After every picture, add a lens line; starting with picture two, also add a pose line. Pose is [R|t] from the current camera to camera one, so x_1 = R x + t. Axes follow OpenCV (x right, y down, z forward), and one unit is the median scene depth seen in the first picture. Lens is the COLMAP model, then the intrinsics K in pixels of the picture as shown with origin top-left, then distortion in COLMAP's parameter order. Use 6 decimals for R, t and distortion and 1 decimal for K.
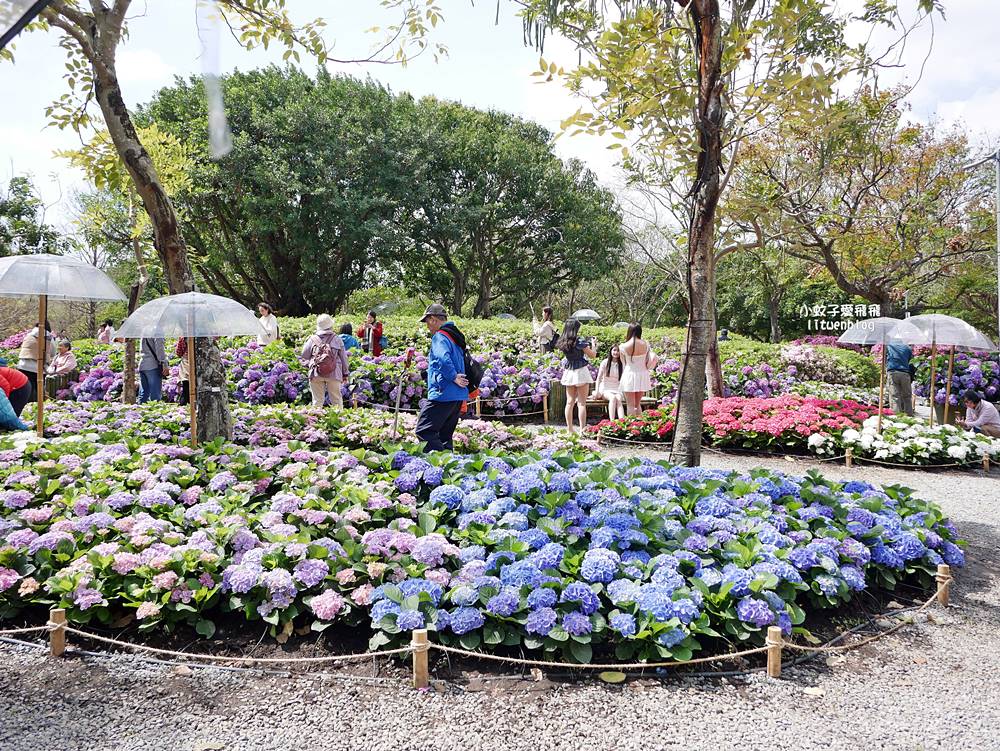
lens RADIAL K [[829.1, 0, 500.0], [0, 829.1, 375.5], [0, 0, 1]] dist [-0.042846, -0.002154]
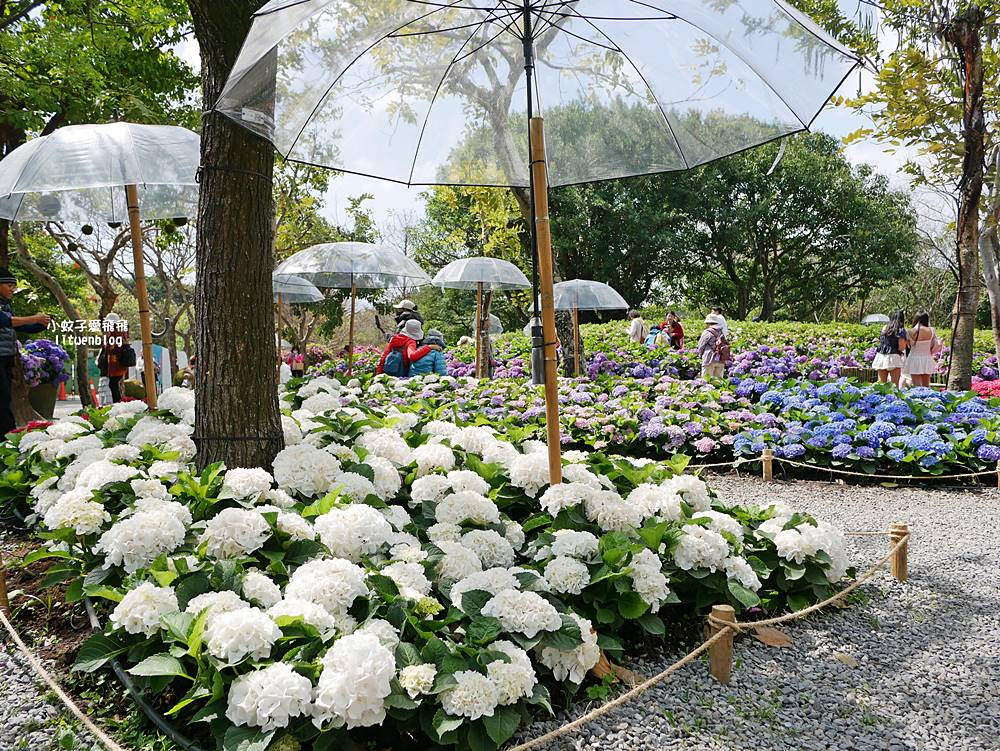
lens RADIAL K [[888.3, 0, 500.0], [0, 888.3, 375.5], [0, 0, 1]] dist [0.005667, -0.070156]
pose [[0.954807, -0.010129, -0.297055, -0.057678], [-0.001588, 0.999231, -0.039177, 0.172361], [0.297223, 0.037878, 0.954056, -0.696704]]
